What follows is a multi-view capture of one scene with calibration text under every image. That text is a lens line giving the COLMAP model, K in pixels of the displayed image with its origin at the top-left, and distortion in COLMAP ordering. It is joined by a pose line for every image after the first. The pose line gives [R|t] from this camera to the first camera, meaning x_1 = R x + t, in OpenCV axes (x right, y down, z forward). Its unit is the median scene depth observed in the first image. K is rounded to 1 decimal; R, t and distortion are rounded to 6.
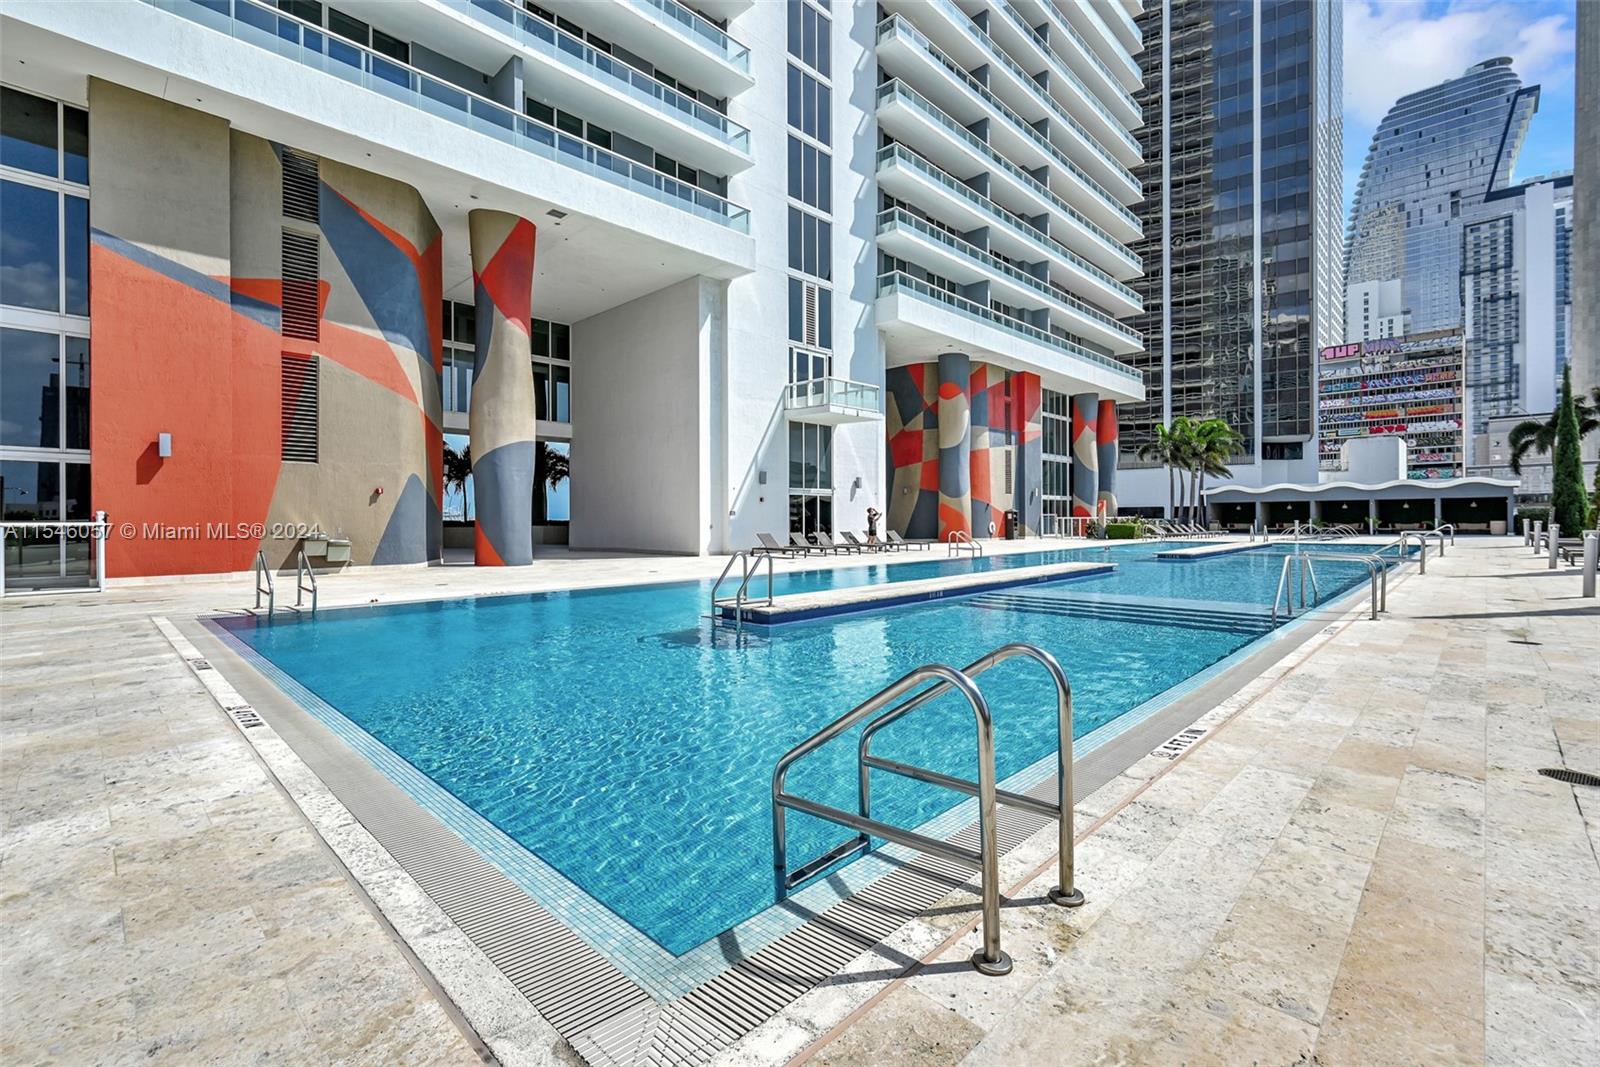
lens RADIAL K [[722.6, 0, 808.1], [0, 722.6, 522.4], [0, 0, 1]] dist [0.010112, 0.001066]
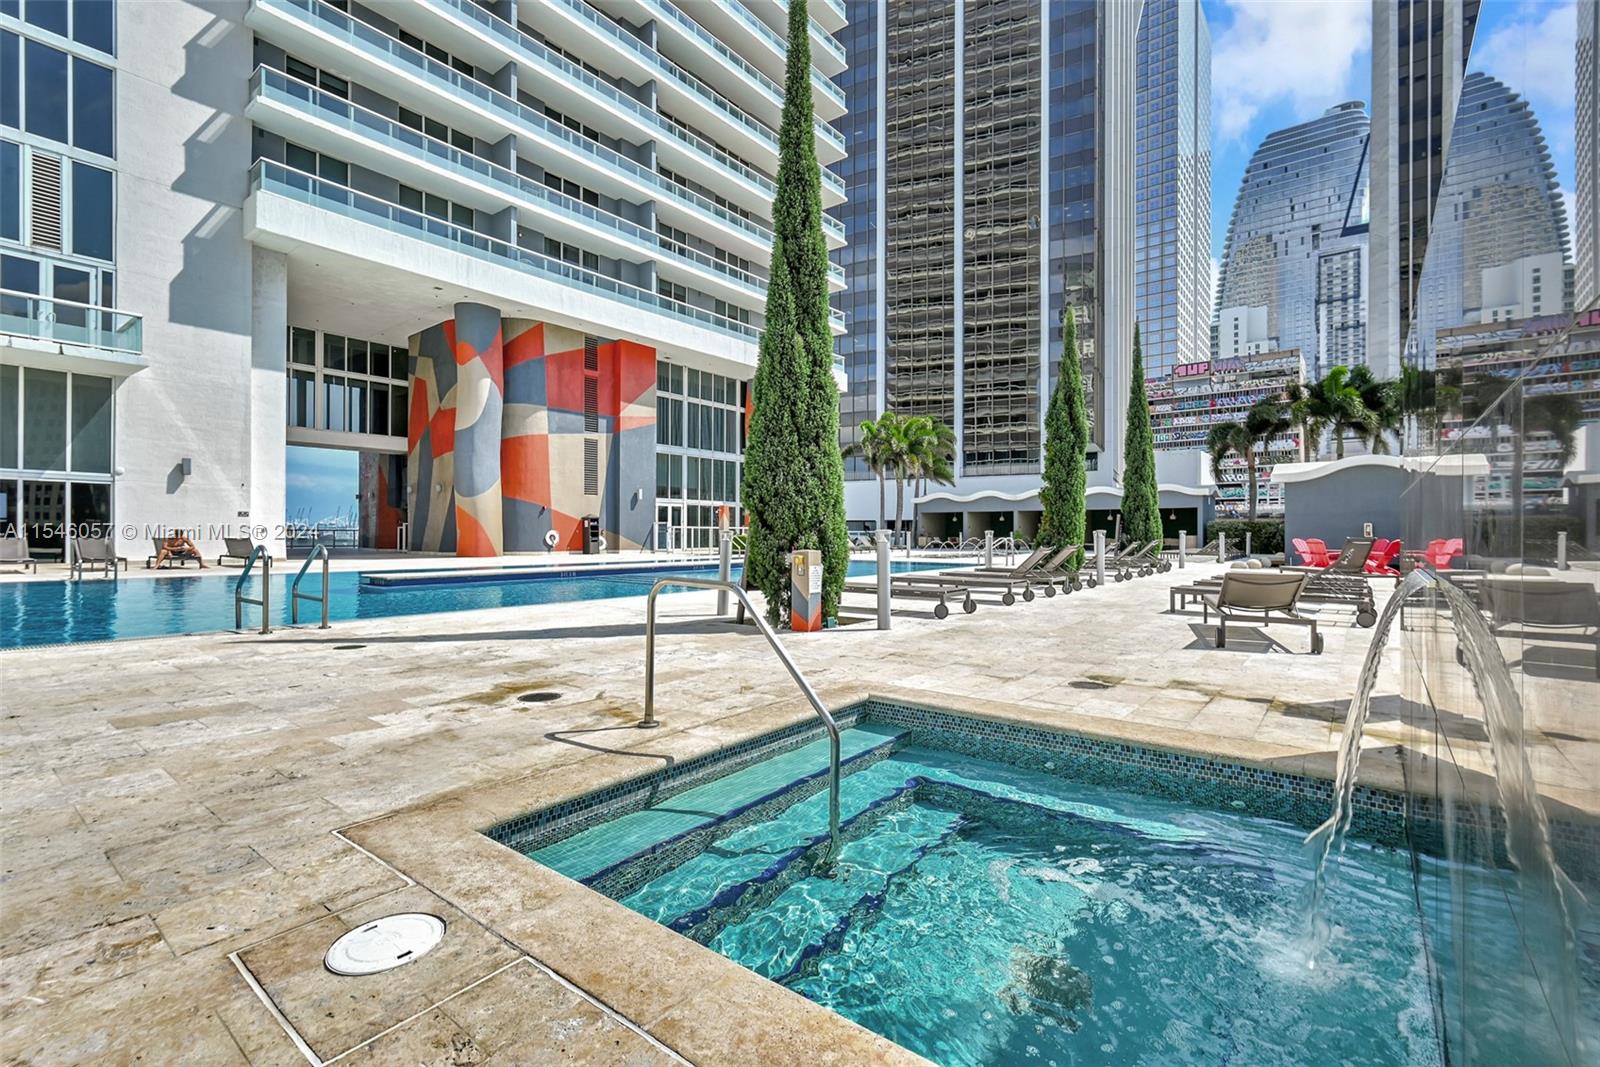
lens RADIAL K [[722.6, 0, 808.1], [0, 722.6, 522.4], [0, 0, 1]] dist [0.010112, 0.001066]
pose [[0.995644, 0.016440, 0.091777, 0.398597], [-0.015124, 0.999773, -0.015021, -0.001747], [-0.092003, 0.013568, 0.995666, 0.188815]]
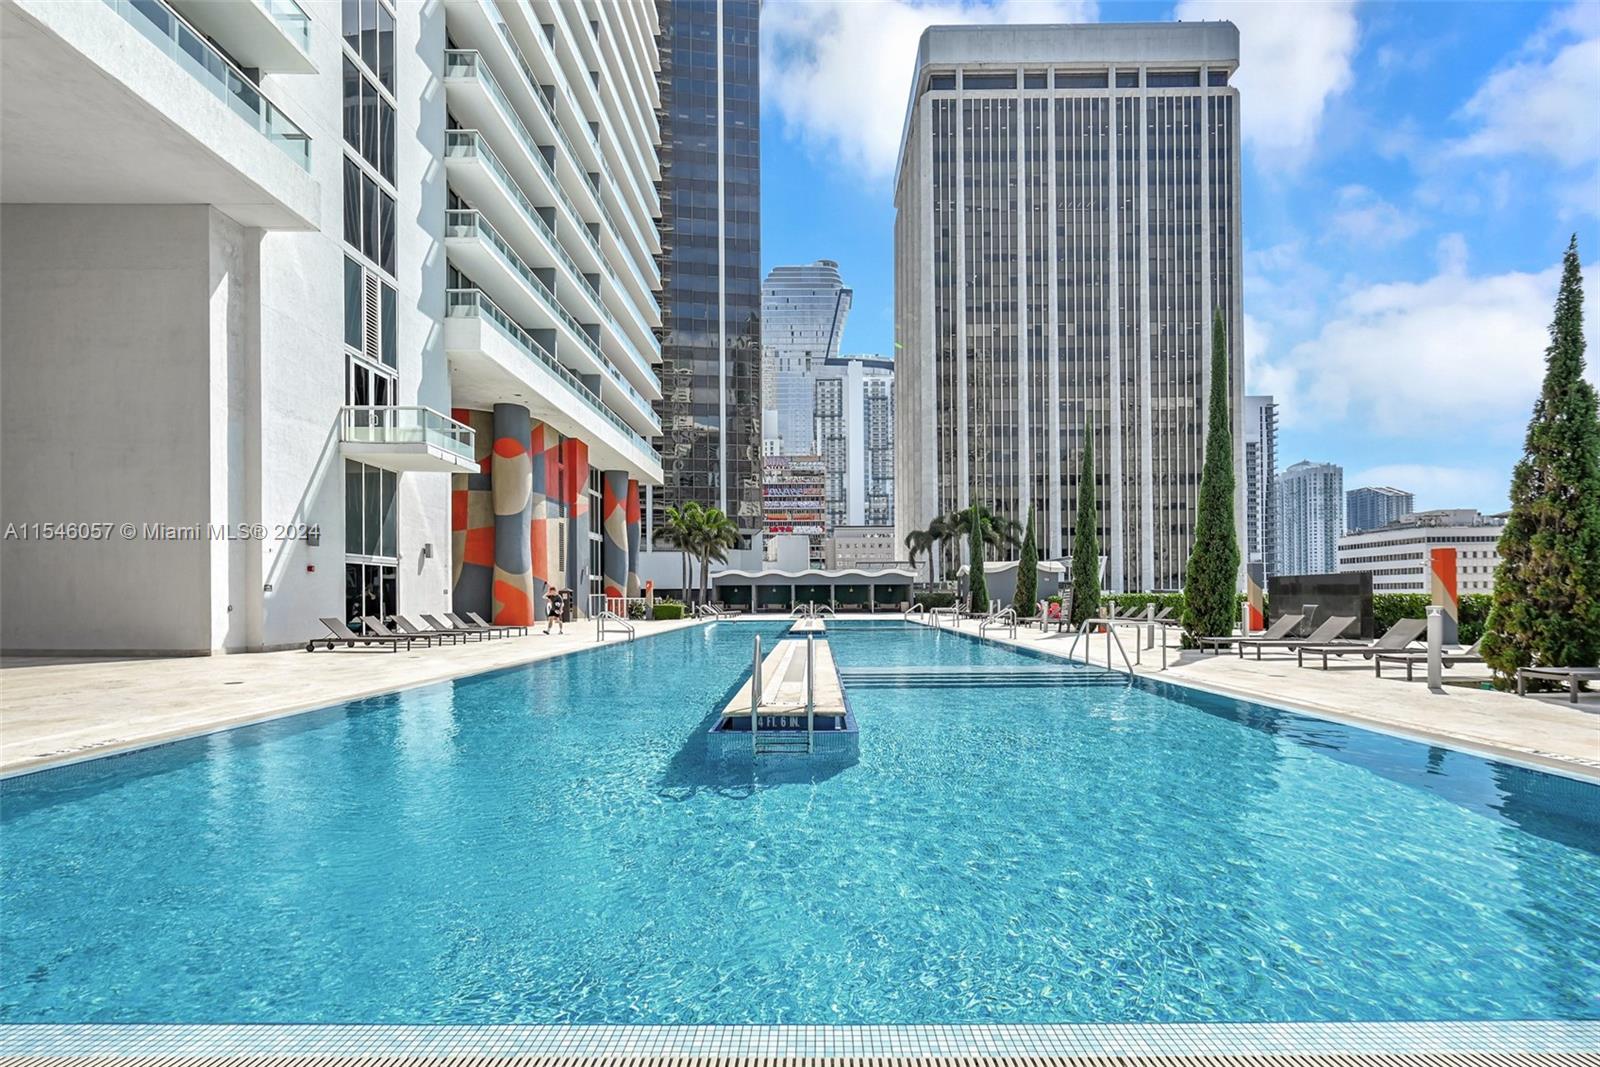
lens RADIAL K [[746.3, 0, 817.0], [0, 746.3, 602.8], [0, 0, 1]] dist [0.000538, 0.000198]
pose [[0.726869, 0.001003, 0.686776, -0.118431], [0.000526, 0.999998, -0.002017, 0.001295], [-0.686776, 0.001828, 0.726866, 0.096119]]
